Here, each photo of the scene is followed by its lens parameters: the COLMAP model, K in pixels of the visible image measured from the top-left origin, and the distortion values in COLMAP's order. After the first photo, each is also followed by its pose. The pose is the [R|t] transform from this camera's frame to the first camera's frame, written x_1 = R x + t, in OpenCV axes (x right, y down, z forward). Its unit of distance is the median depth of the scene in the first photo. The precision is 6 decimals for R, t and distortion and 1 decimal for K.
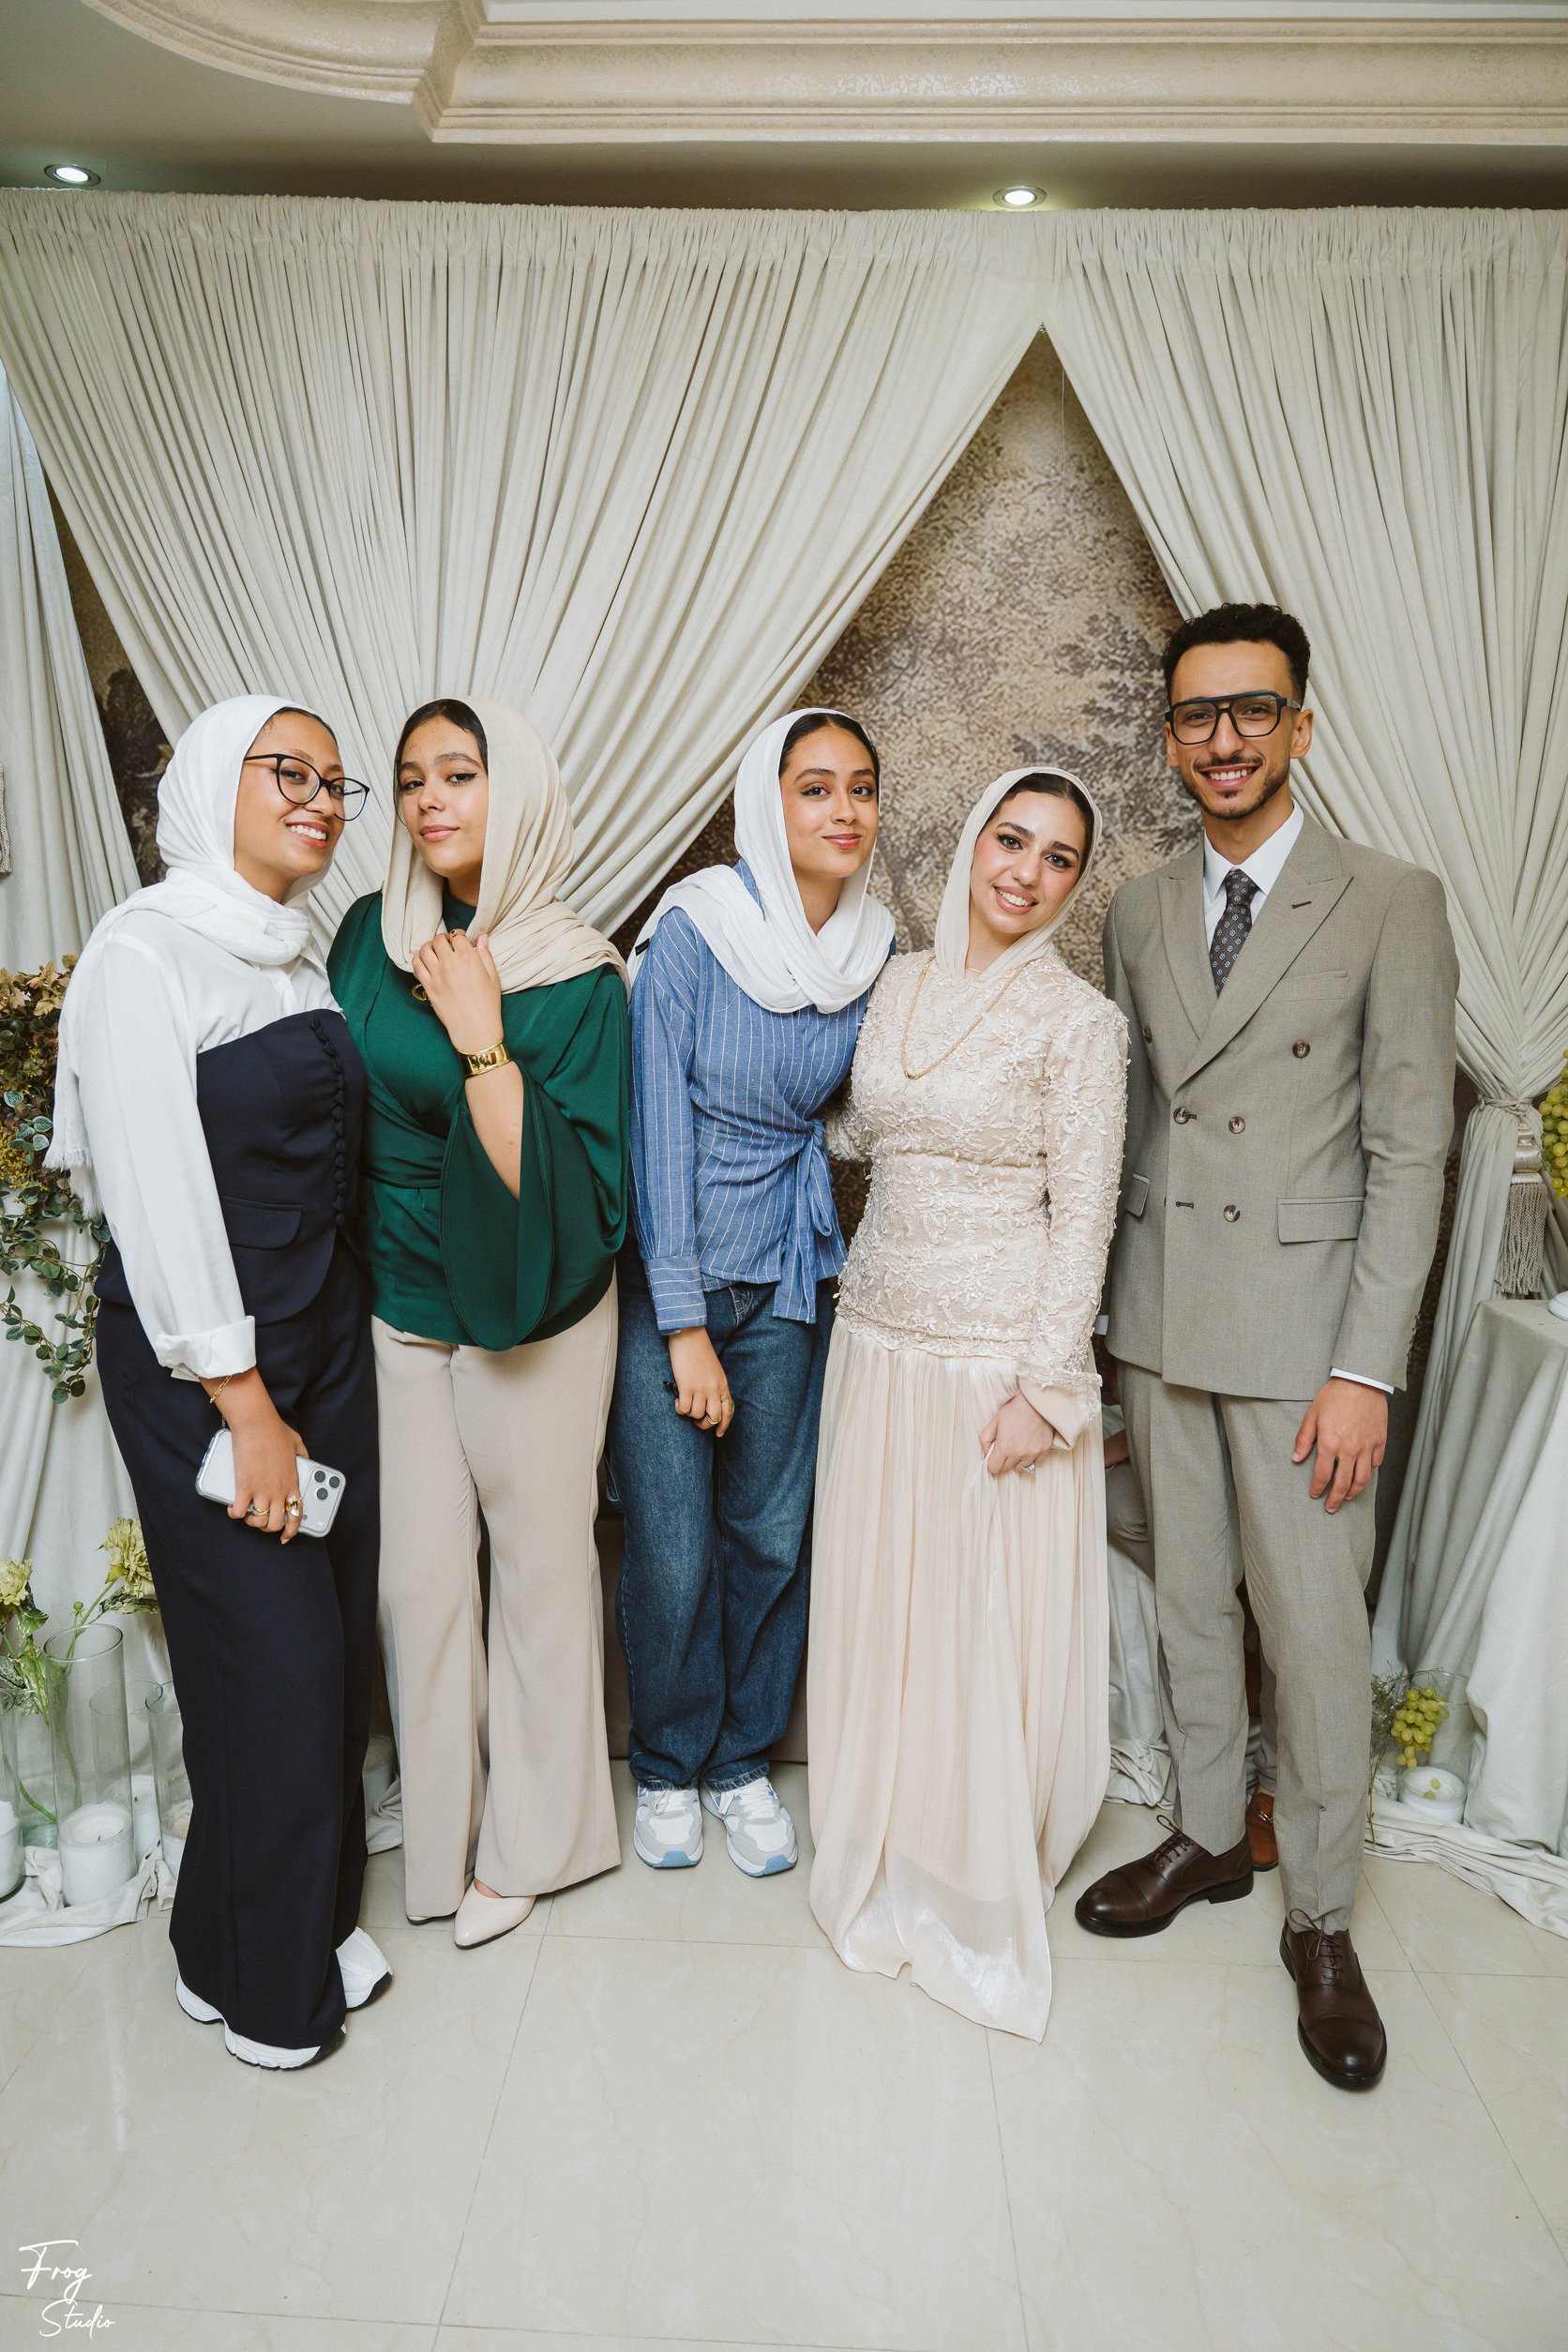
lens RADIAL K [[1578.7, 0, 757.0], [0, 1578.7, 1172.0], [0, 0, 1]] dist [0.009742, -0.017115]
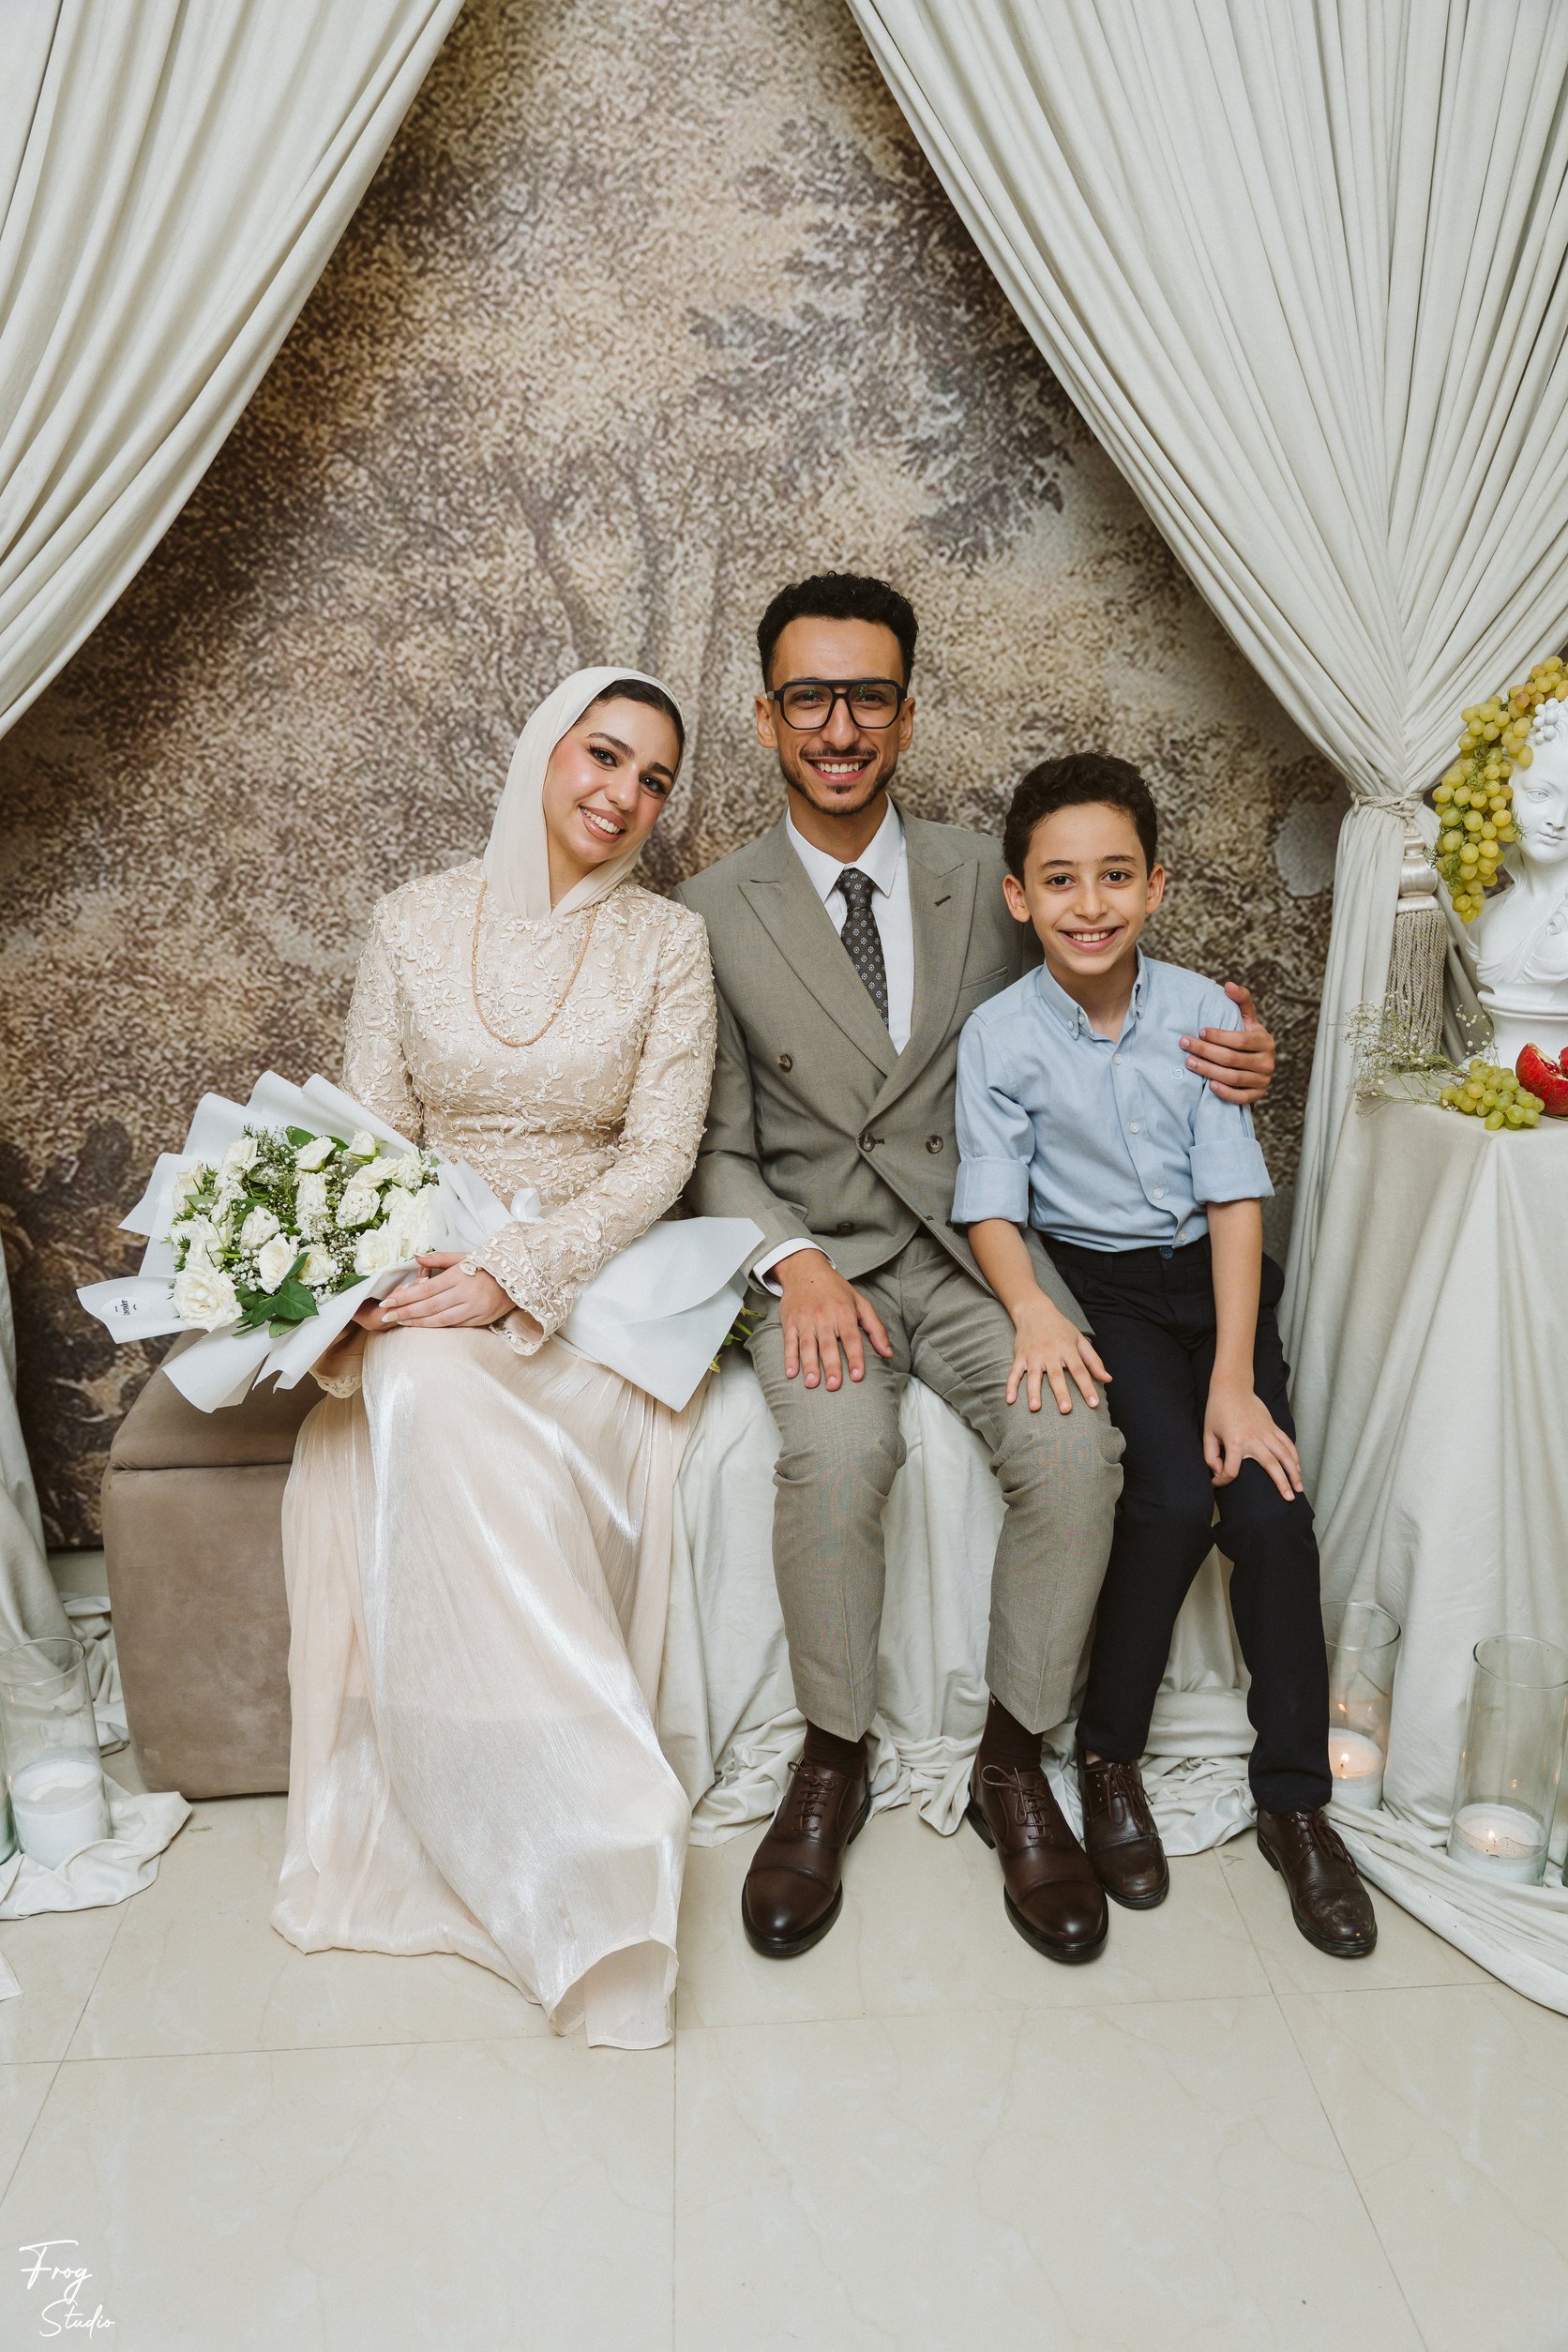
lens RADIAL K [[1883.4, 0, 777.8], [0, 1883.4, 1172.1], [0, 0, 1]] dist [0.029662, -0.043227]
pose [[0.995584, -0.067999, 0.064724, 0.124652], [0.062056, 0.994026, 0.089788, 0.028513], [-0.070443, -0.085375, 0.993856, 0.143539]]
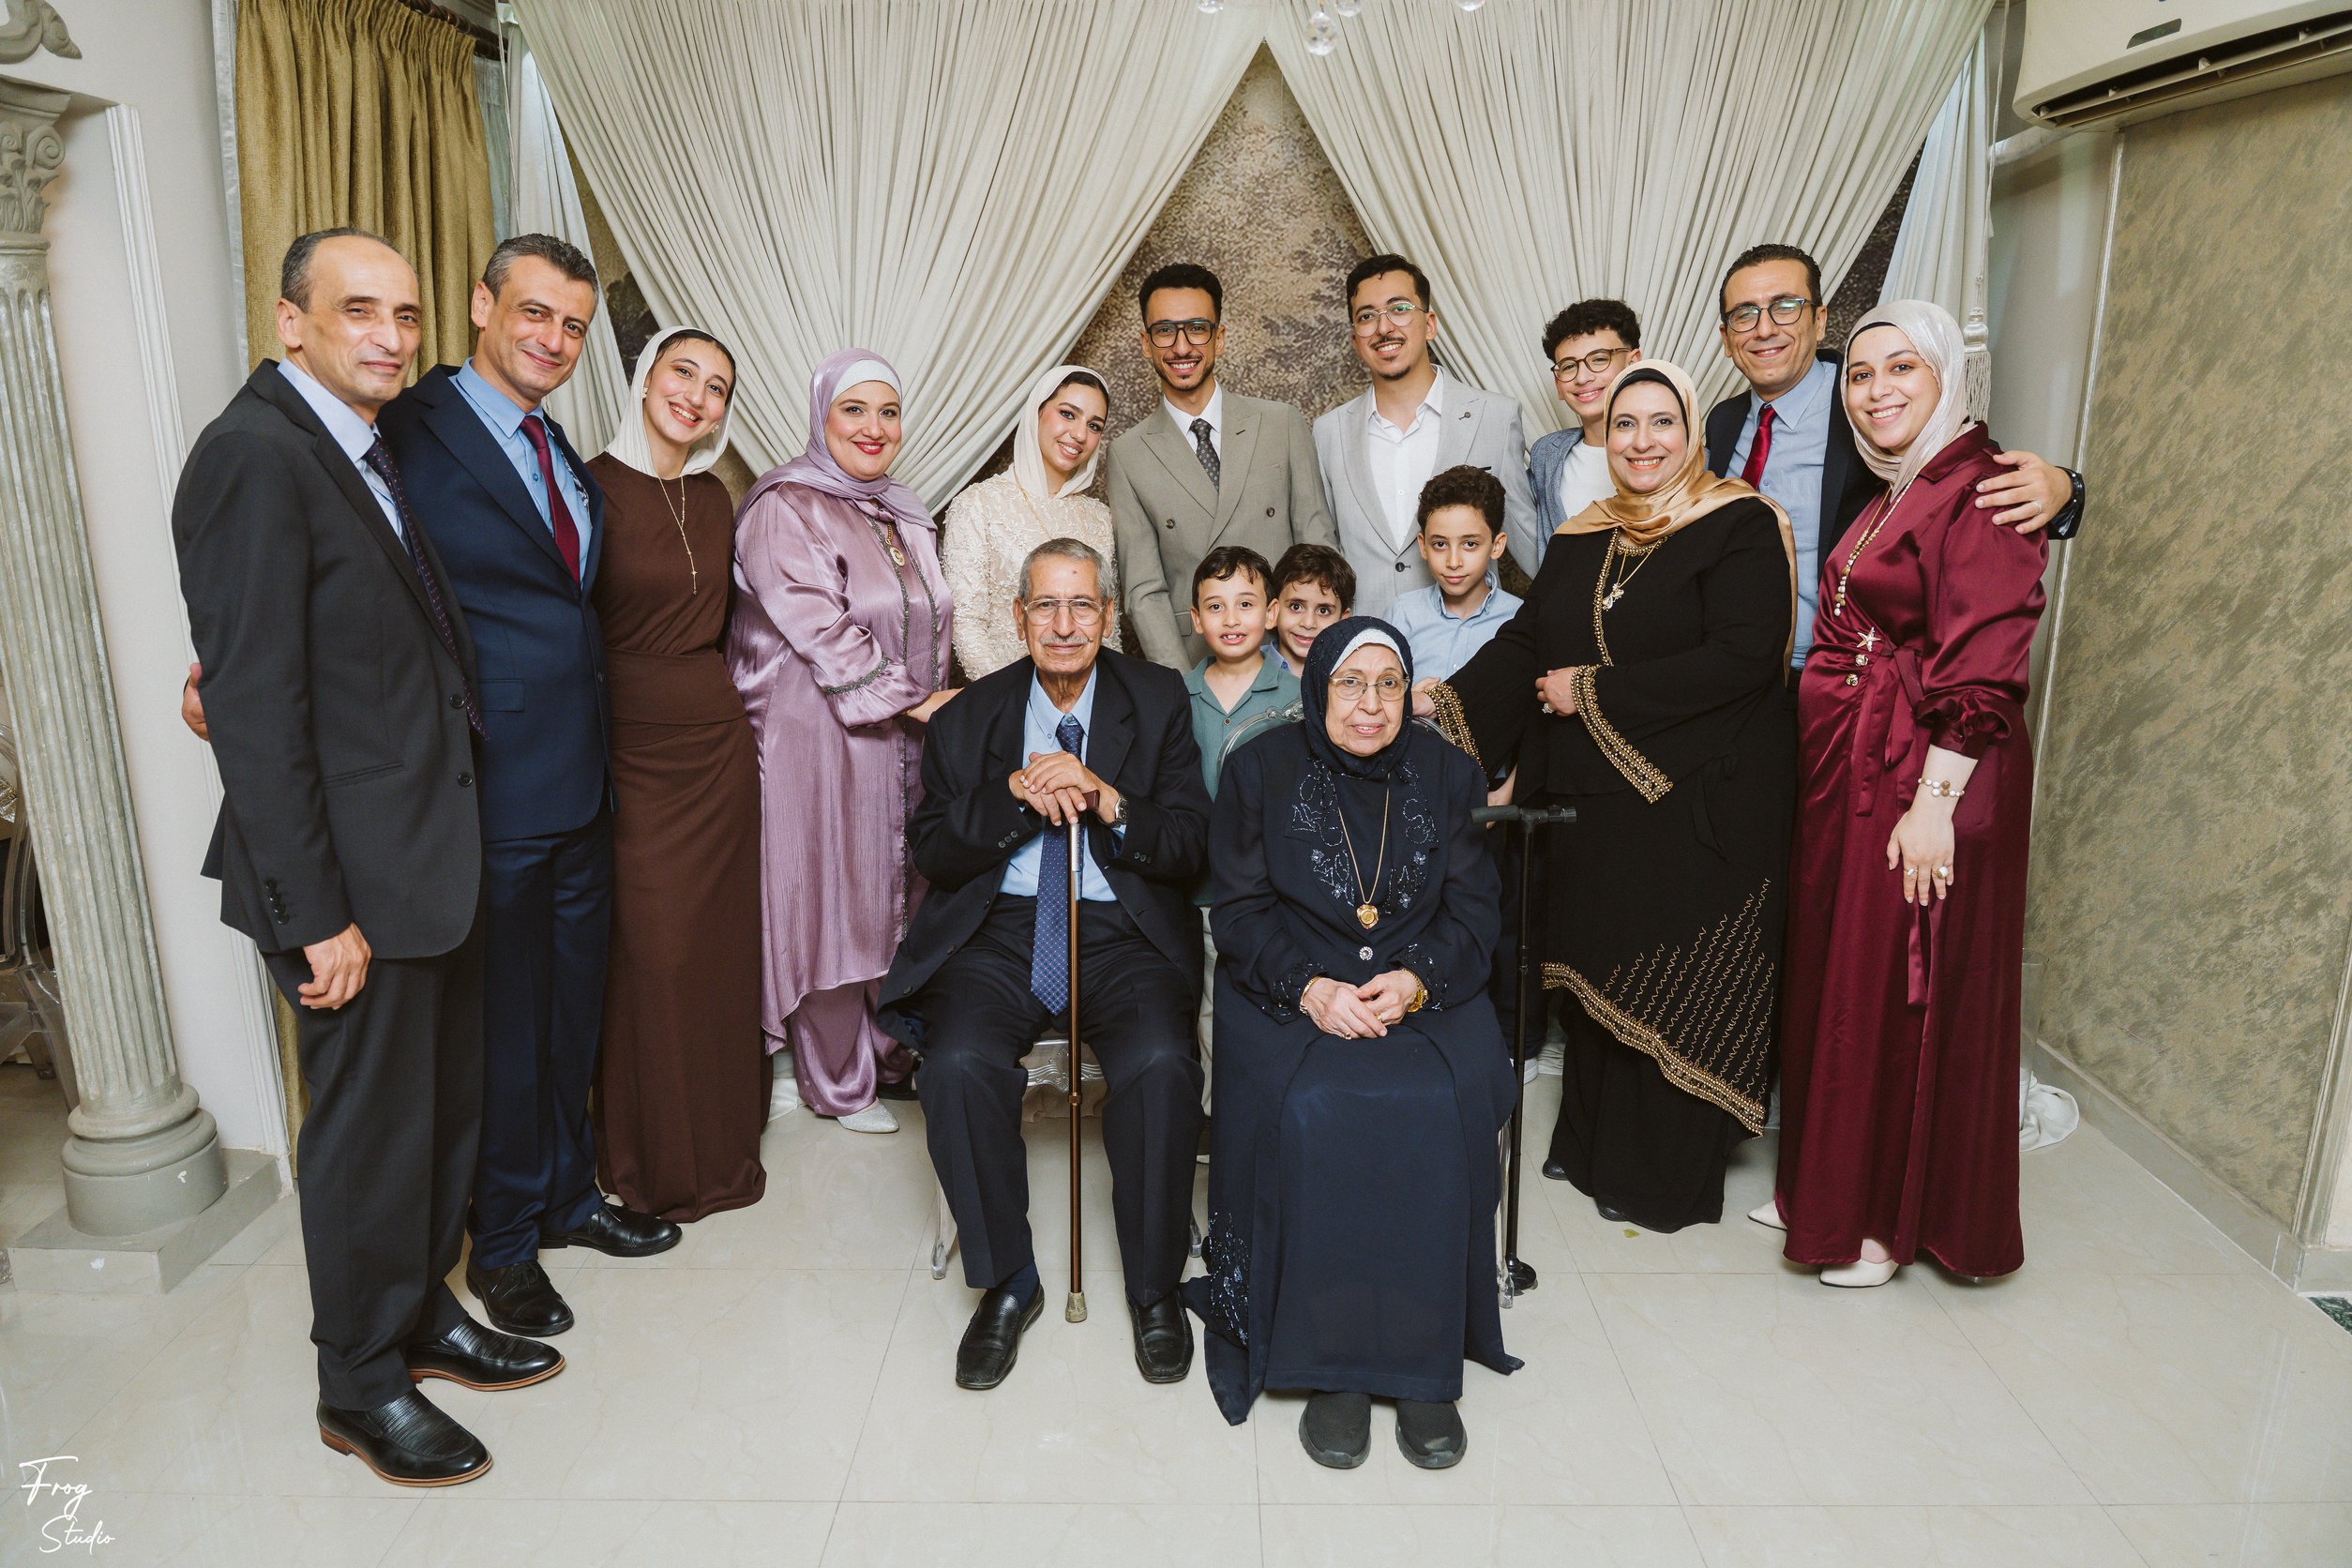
lens RADIAL K [[1757.8, 0, 1155.2], [0, 1757.8, 794.0], [0, 0, 1]] dist [0.026977, -0.008783]
pose [[0.999507, -0.027184, 0.015679, 0.031933], [0.026405, 0.998503, 0.047906, 0.070123], [-0.016958, -0.047468, 0.998729, -0.589484]]
